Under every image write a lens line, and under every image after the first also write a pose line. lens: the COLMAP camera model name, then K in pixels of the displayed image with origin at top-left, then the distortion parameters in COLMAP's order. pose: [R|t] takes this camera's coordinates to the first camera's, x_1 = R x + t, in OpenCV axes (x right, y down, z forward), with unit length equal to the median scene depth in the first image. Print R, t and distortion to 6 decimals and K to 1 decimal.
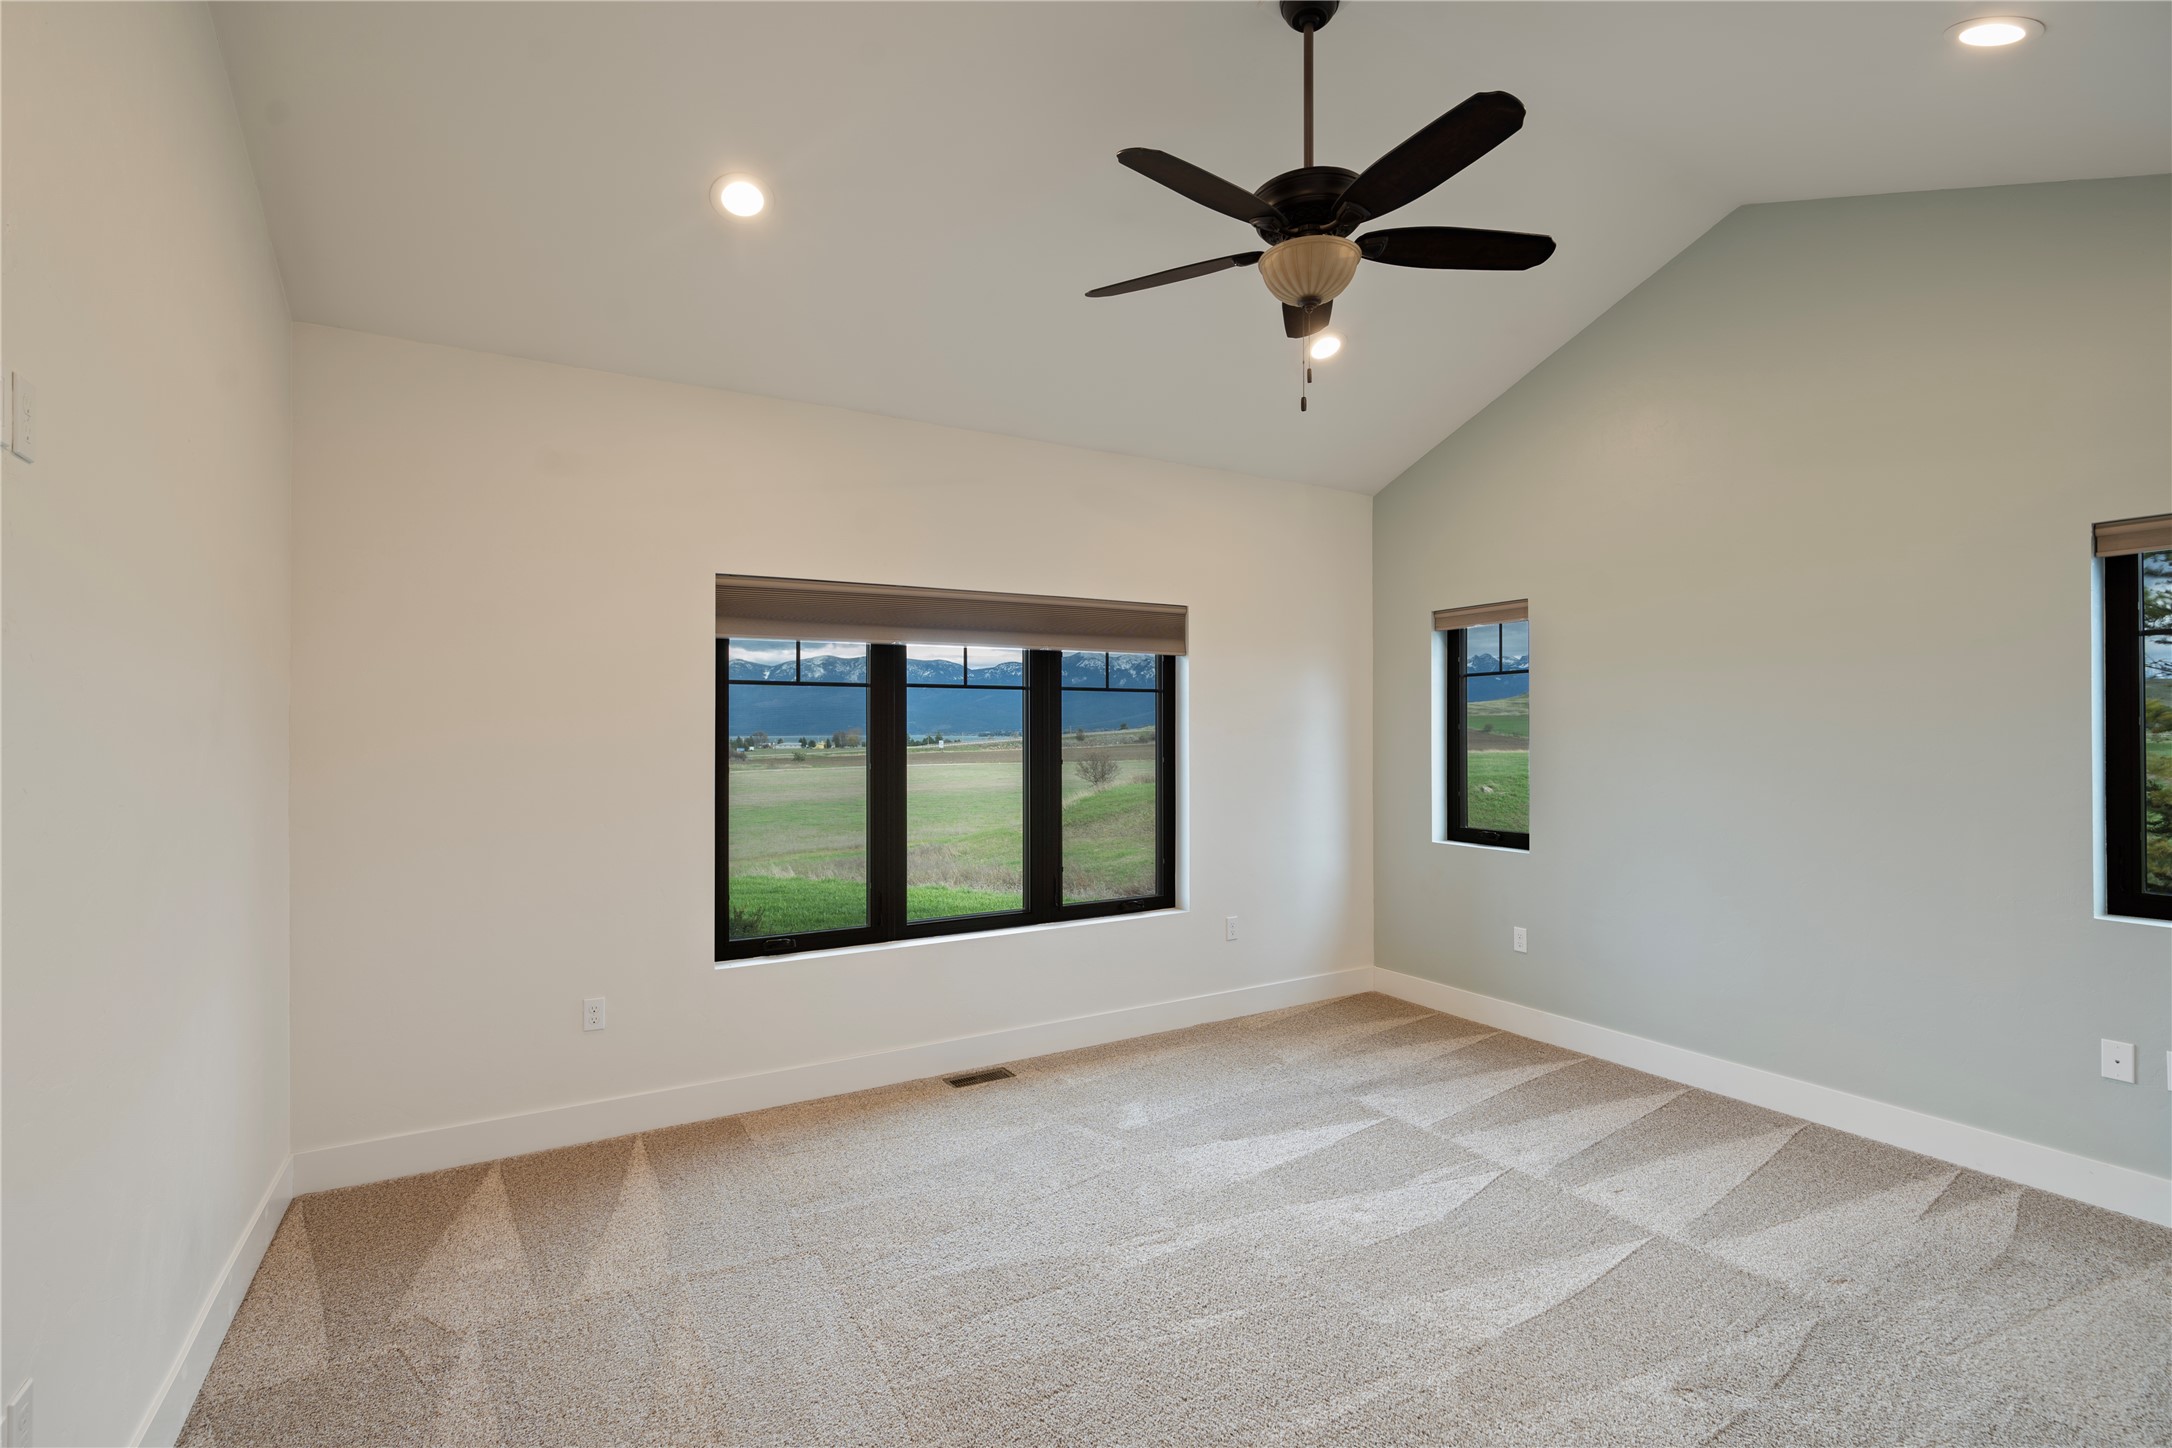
lens RADIAL K [[989.9, 0, 1089.4], [0, 989.9, 717.9], [0, 0, 1]] dist [-0.011400, 0.000342]
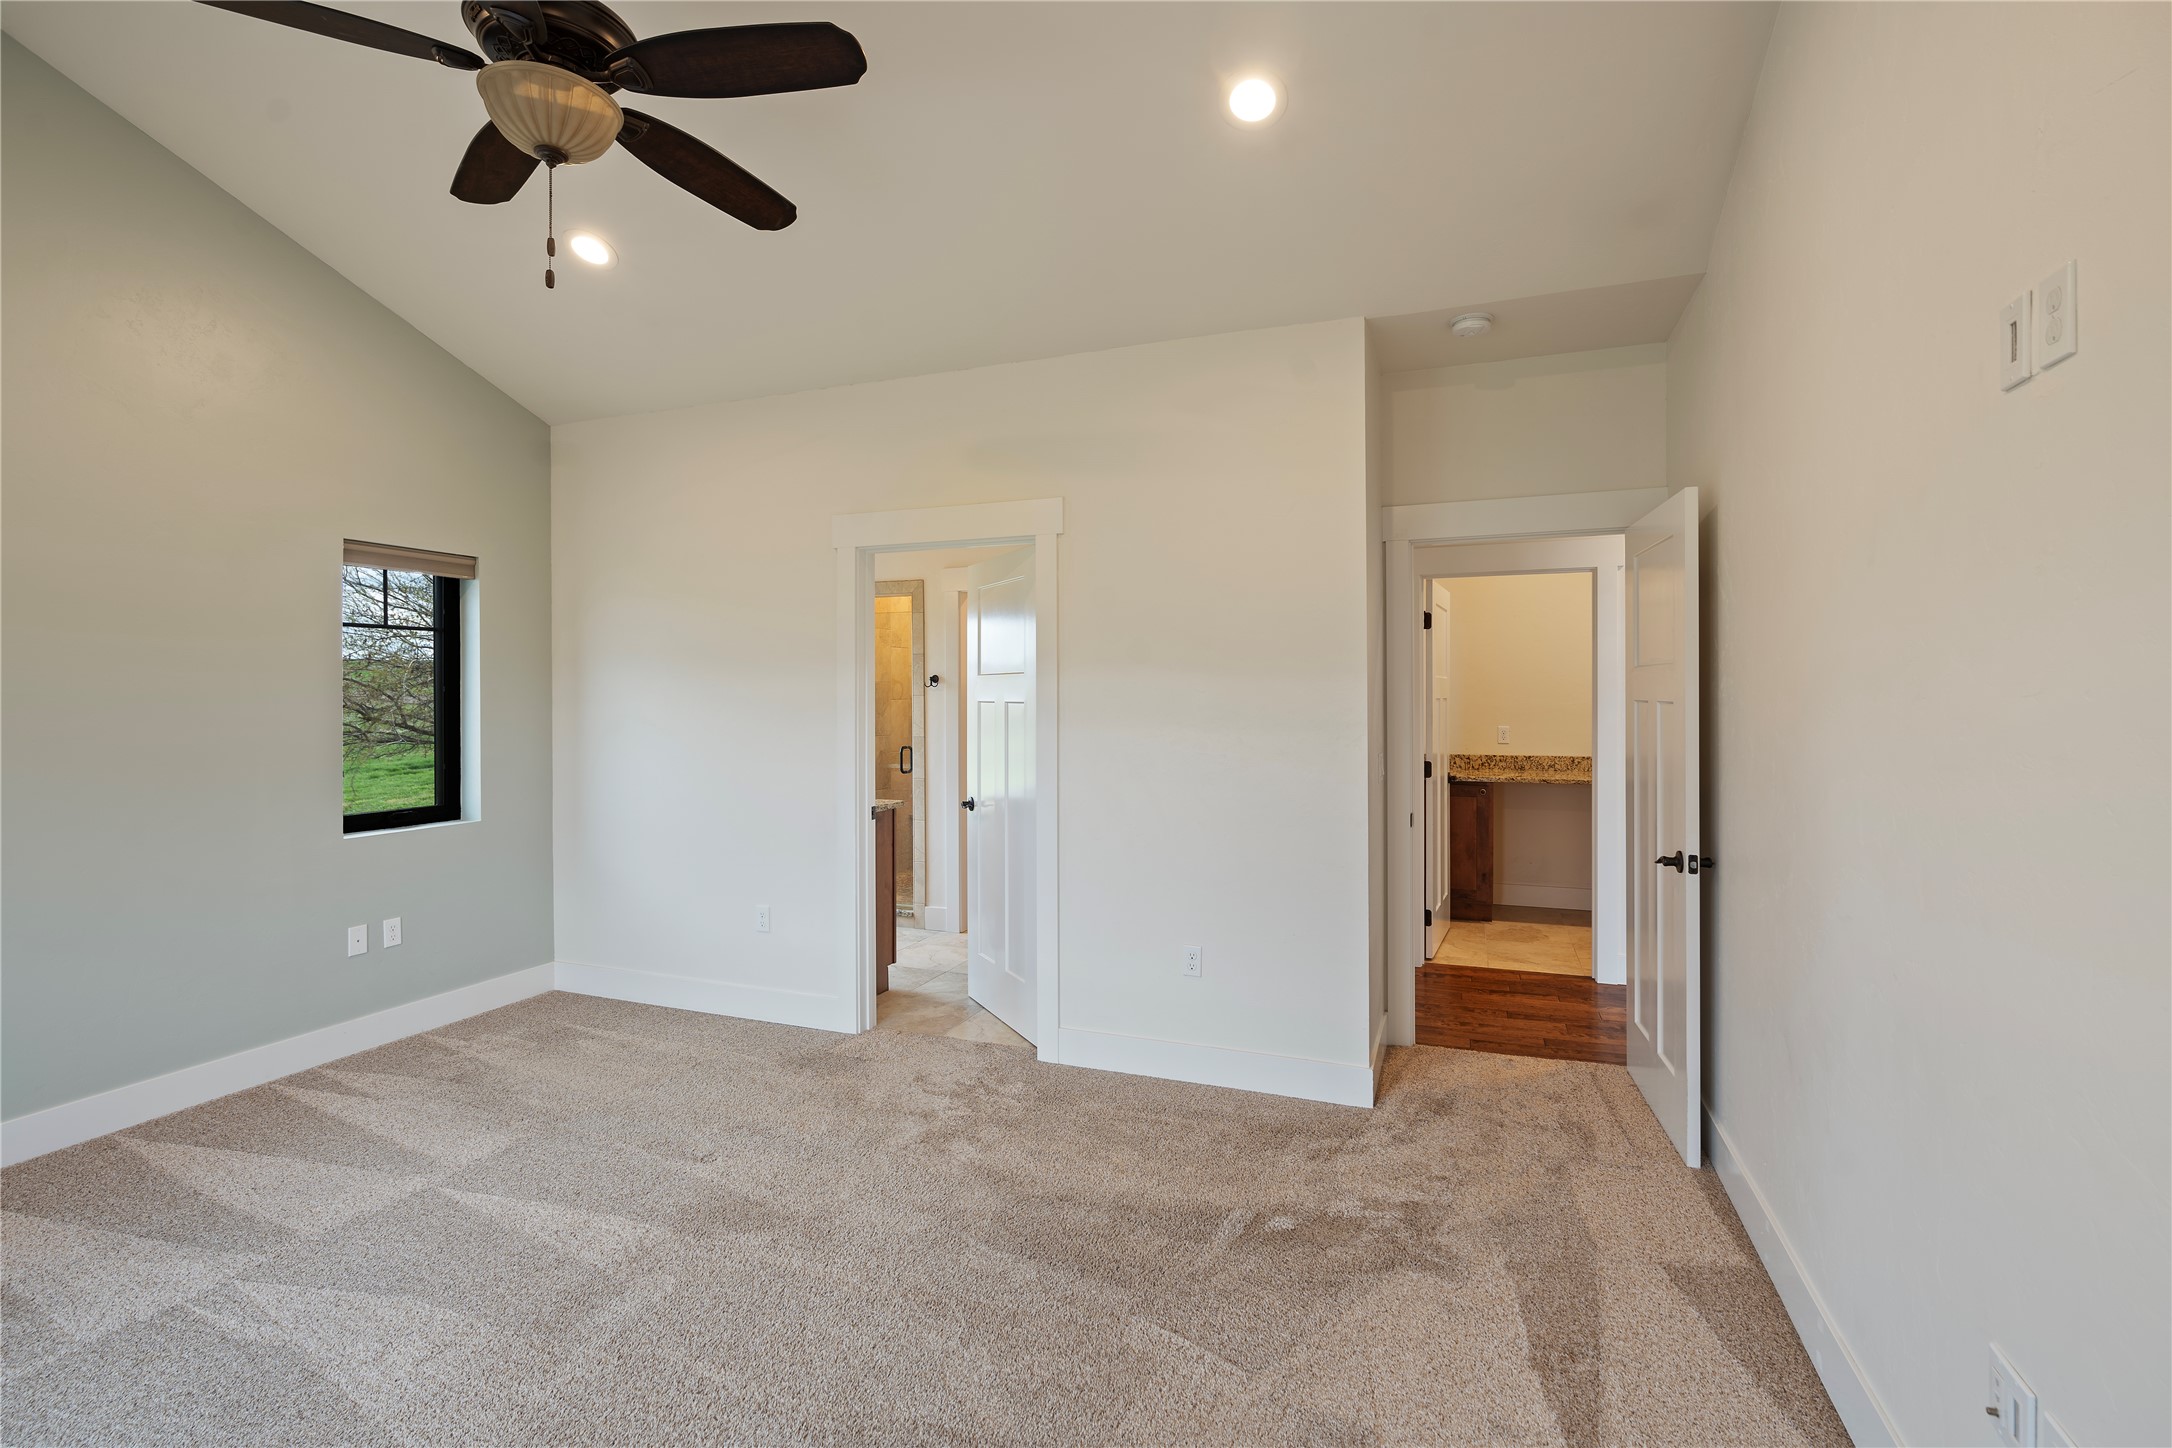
lens RADIAL K [[989.9, 0, 1089.4], [0, 989.9, 717.9], [0, 0, 1]] dist [-0.011400, 0.000342]
pose [[-0.618732, -0.028754, 0.785075, -0.614976], [-0.014590, 0.999578, 0.025111, 0.000591], [-0.785466, 0.004083, -0.618891, 1.048503]]
